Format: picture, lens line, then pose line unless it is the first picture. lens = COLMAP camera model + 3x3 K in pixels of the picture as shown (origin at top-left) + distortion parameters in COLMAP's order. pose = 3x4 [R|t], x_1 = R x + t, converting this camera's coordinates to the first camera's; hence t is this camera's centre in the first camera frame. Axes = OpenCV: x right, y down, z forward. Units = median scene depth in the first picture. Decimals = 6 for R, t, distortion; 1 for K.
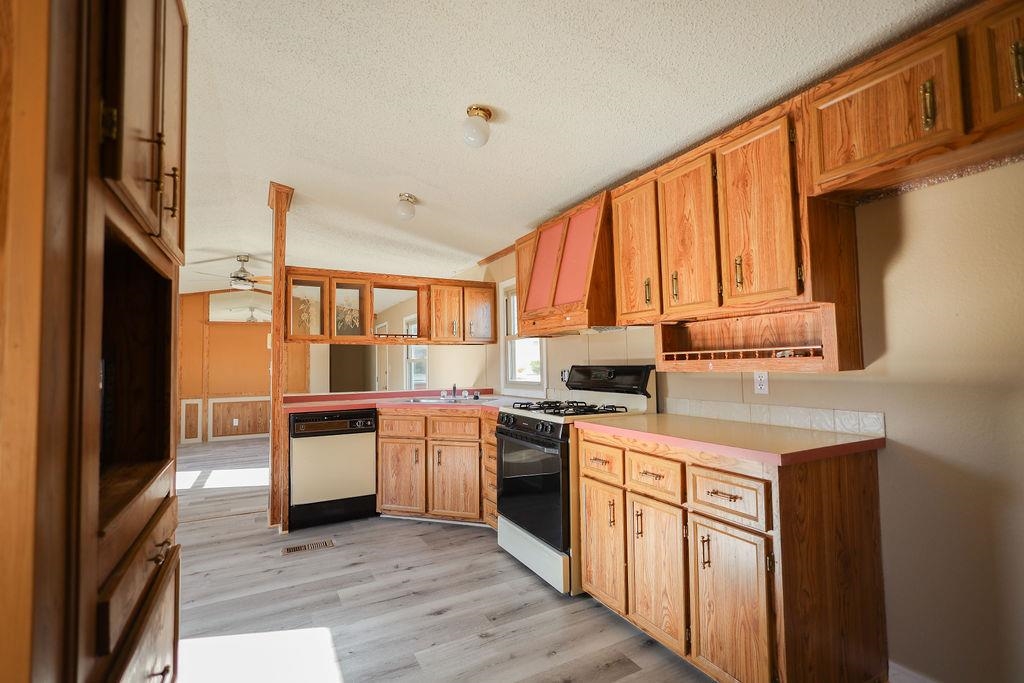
lens RADIAL K [[475.9, 0, 516.2], [0, 475.9, 340.8], [0, 0, 1]] dist [-0.000475, -0.000720]
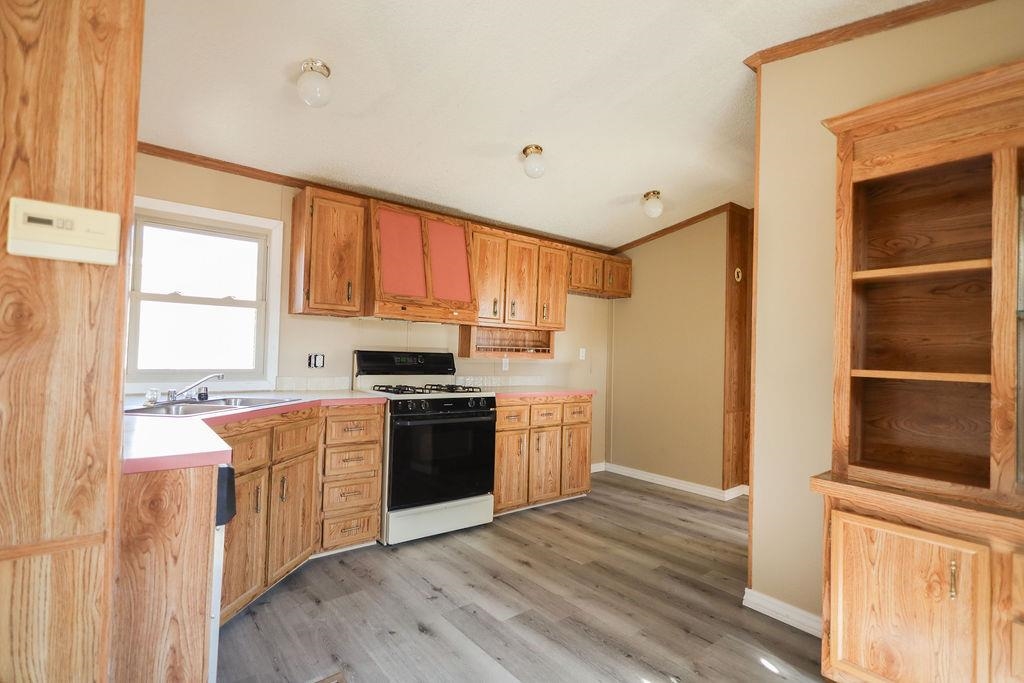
lens RADIAL K [[475.9, 0, 519.3], [0, 475.9, 342.5], [0, 0, 1]] dist [-0.000475, -0.000720]
pose [[-0.187468, 0.038553, 0.981514, -1.003360], [-0.071720, 0.996025, -0.052822, 0.071293], [-0.979649, -0.080297, -0.183958, 0.962290]]
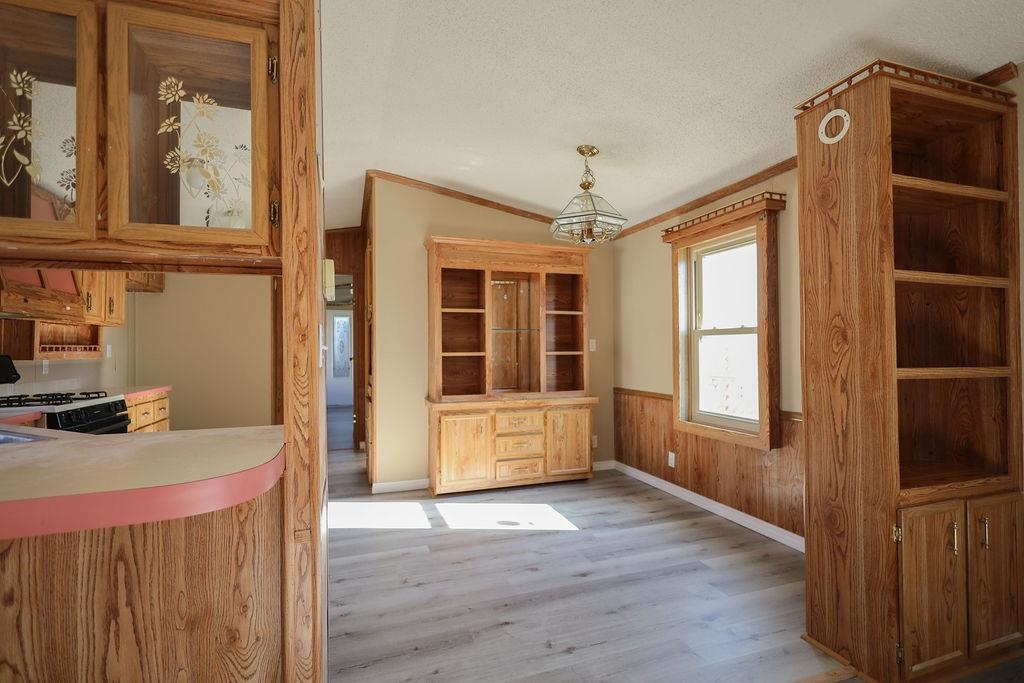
lens RADIAL K [[475.9, 0, 507.9], [0, 475.9, 342.4], [0, 0, 1]] dist [-0.000475, -0.000720]
pose [[-0.984531, 0.031477, 0.172359, -0.907202], [0.020620, 0.997709, -0.064425, 0.102253], [-0.173992, -0.059875, -0.982925, 1.671167]]
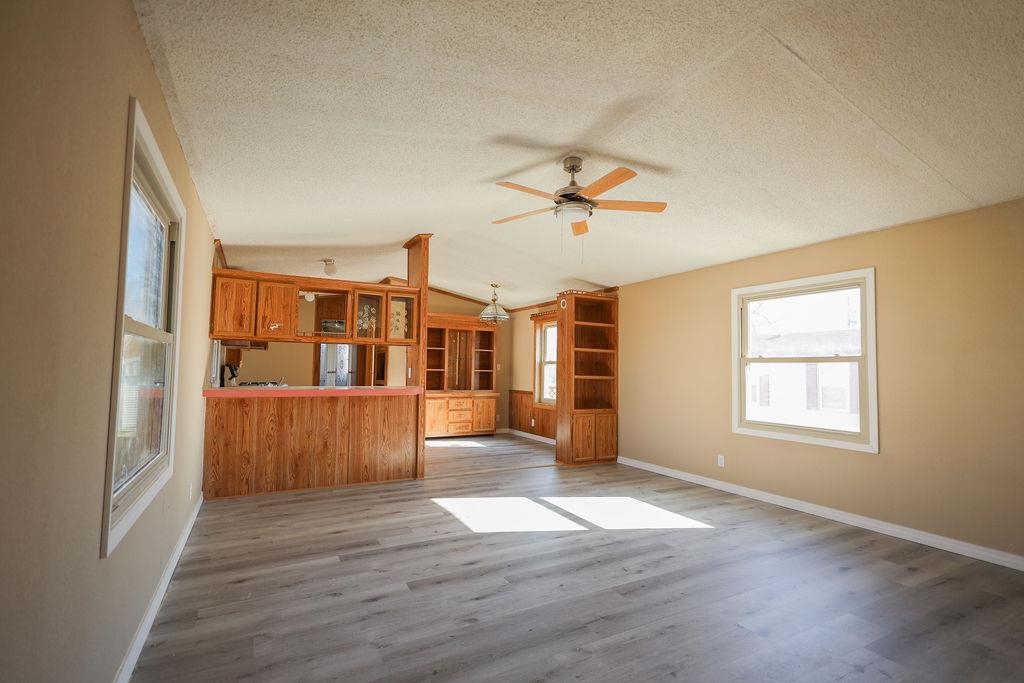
lens RADIAL K [[475.9, 0, 512.8], [0, 475.9, 340.9], [0, 0, 1]] dist [-0.000475, -0.000720]
pose [[-0.999988, 0.004186, 0.002368, -1.002899], [0.003897, 0.993775, -0.111341, 0.181333], [-0.002820, -0.111331, -0.993779, 3.006769]]
